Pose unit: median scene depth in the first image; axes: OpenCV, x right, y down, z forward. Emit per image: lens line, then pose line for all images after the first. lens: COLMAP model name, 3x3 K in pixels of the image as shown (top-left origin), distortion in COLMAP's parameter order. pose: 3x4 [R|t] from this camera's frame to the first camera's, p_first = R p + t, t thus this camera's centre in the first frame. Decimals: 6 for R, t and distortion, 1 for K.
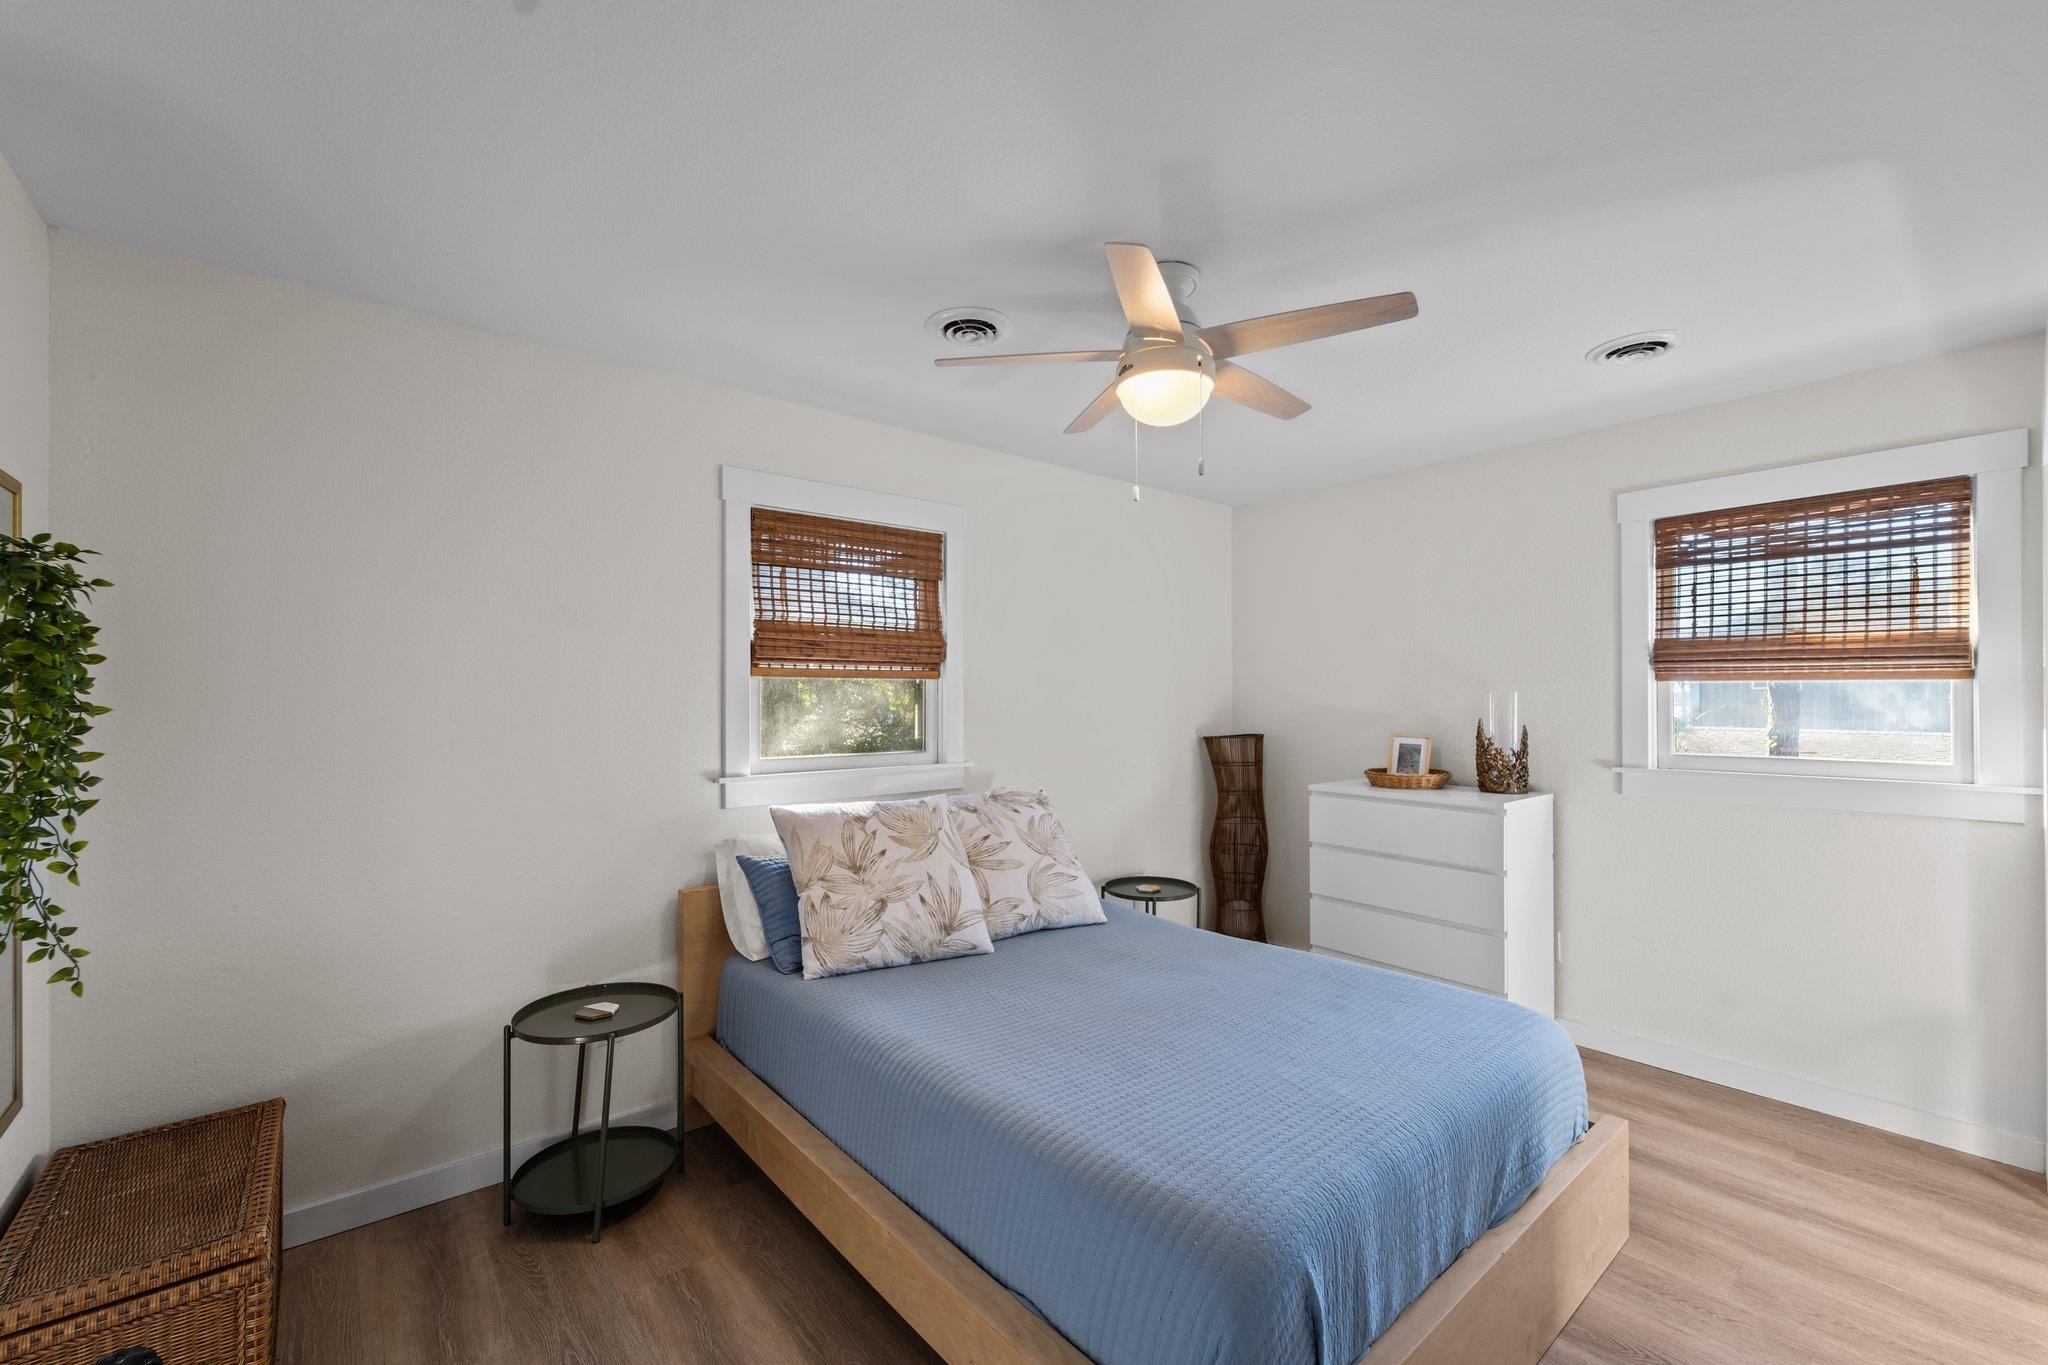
lens RADIAL K [[850.1, 0, 1025.3], [0, 850.1, 669.1], [0, 0, 1]] dist [0.000956, -0.000388]
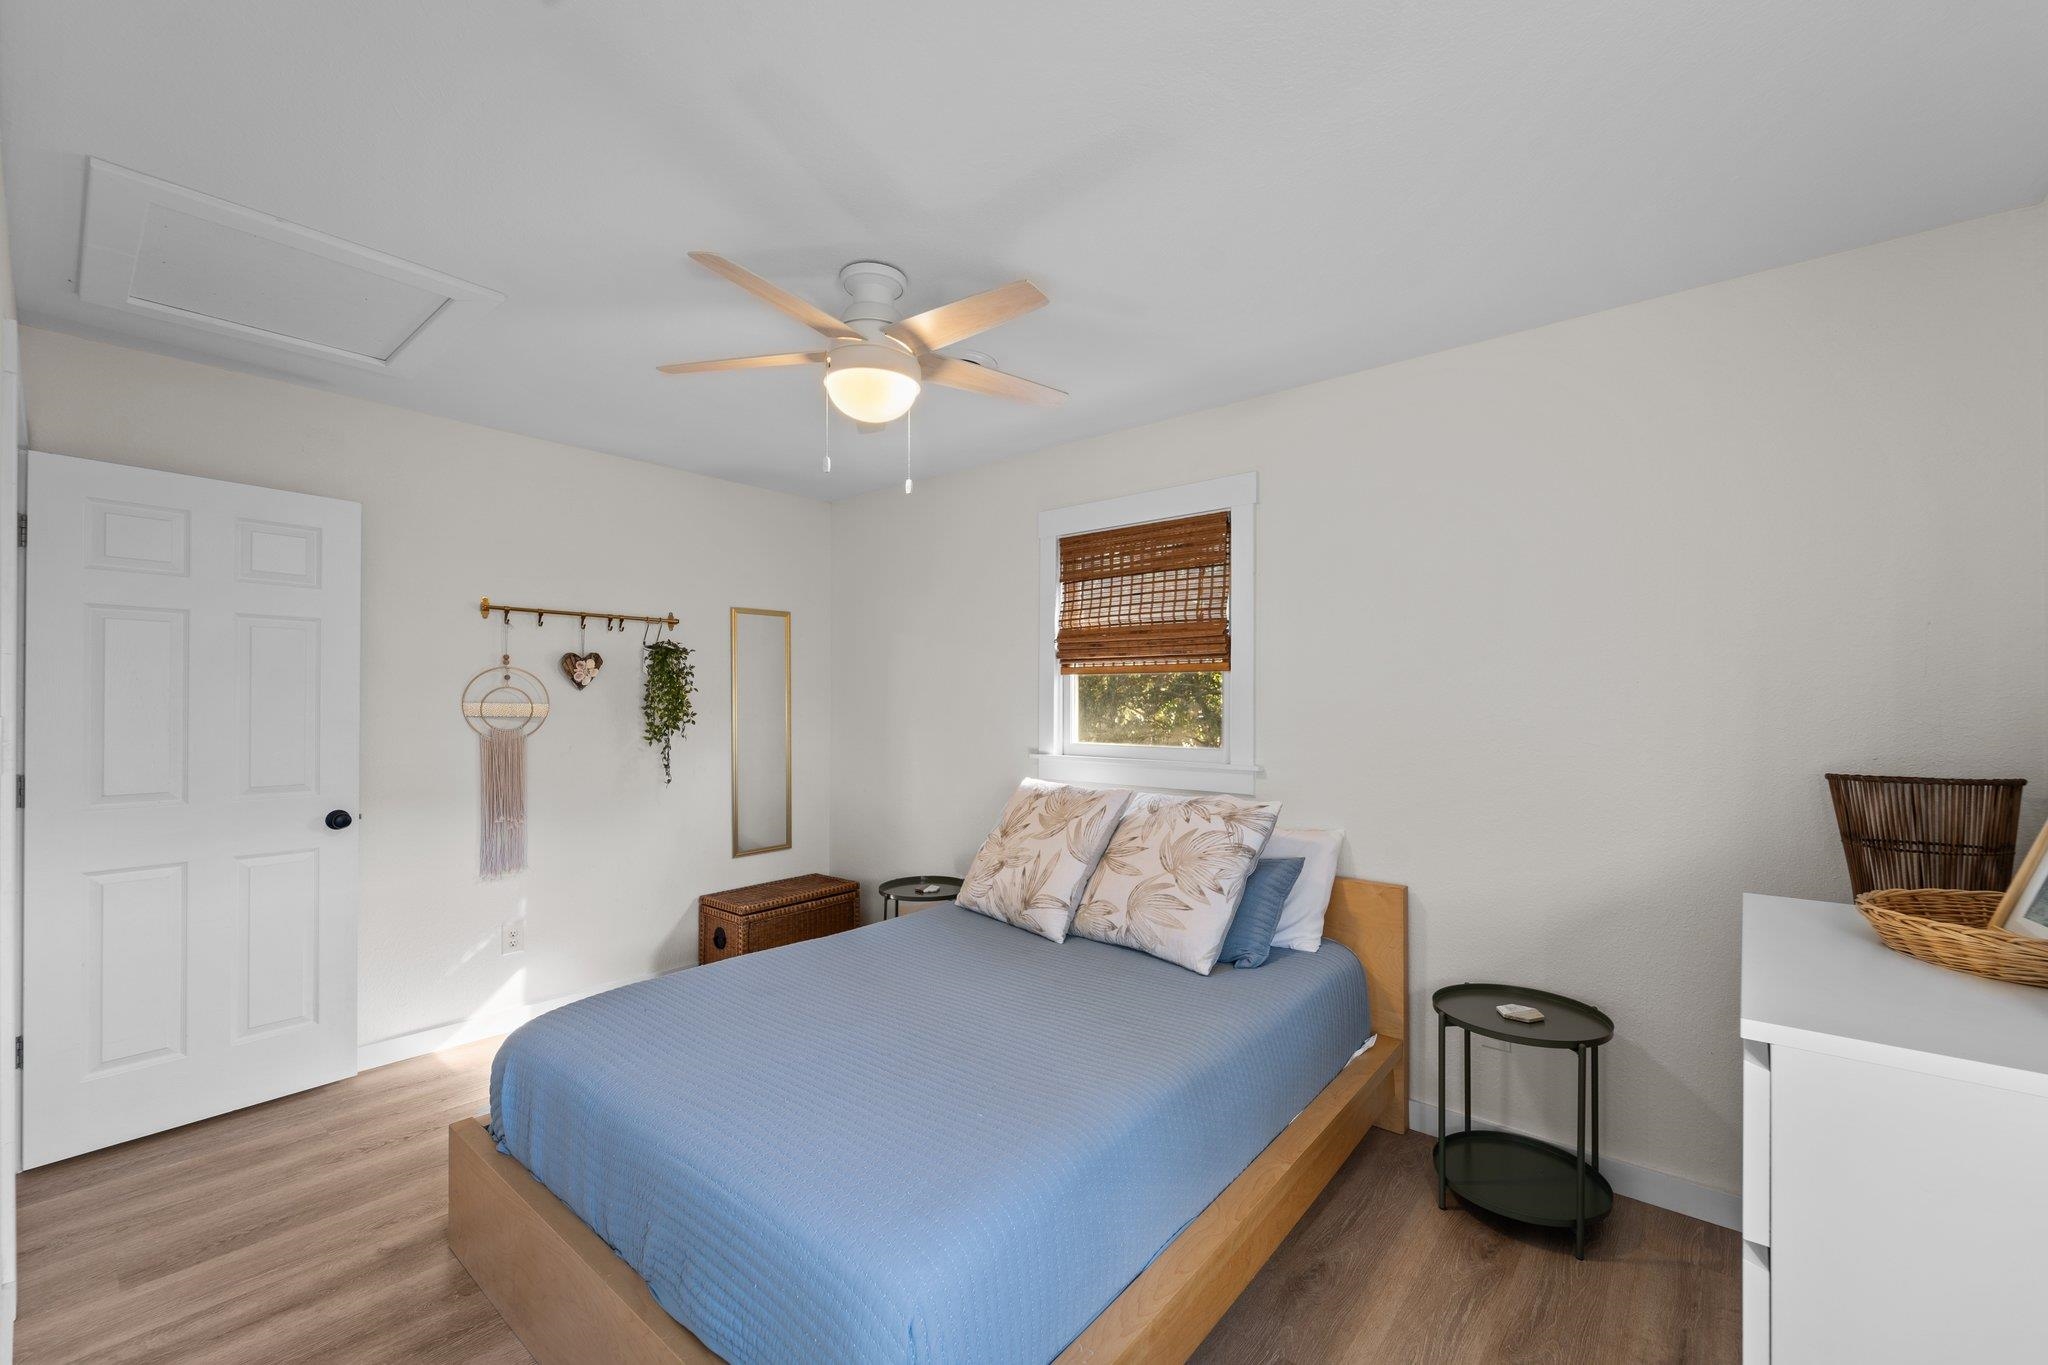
lens RADIAL K [[850.1, 0, 1025.3], [0, 850.1, 669.1], [0, 0, 1]] dist [0.000956, -0.000388]
pose [[0.157739, -0.031537, -0.986977, 0.879531], [0.036180, 0.999003, -0.026139, 0.029947], [0.986818, -0.031586, 0.158723, 0.739945]]
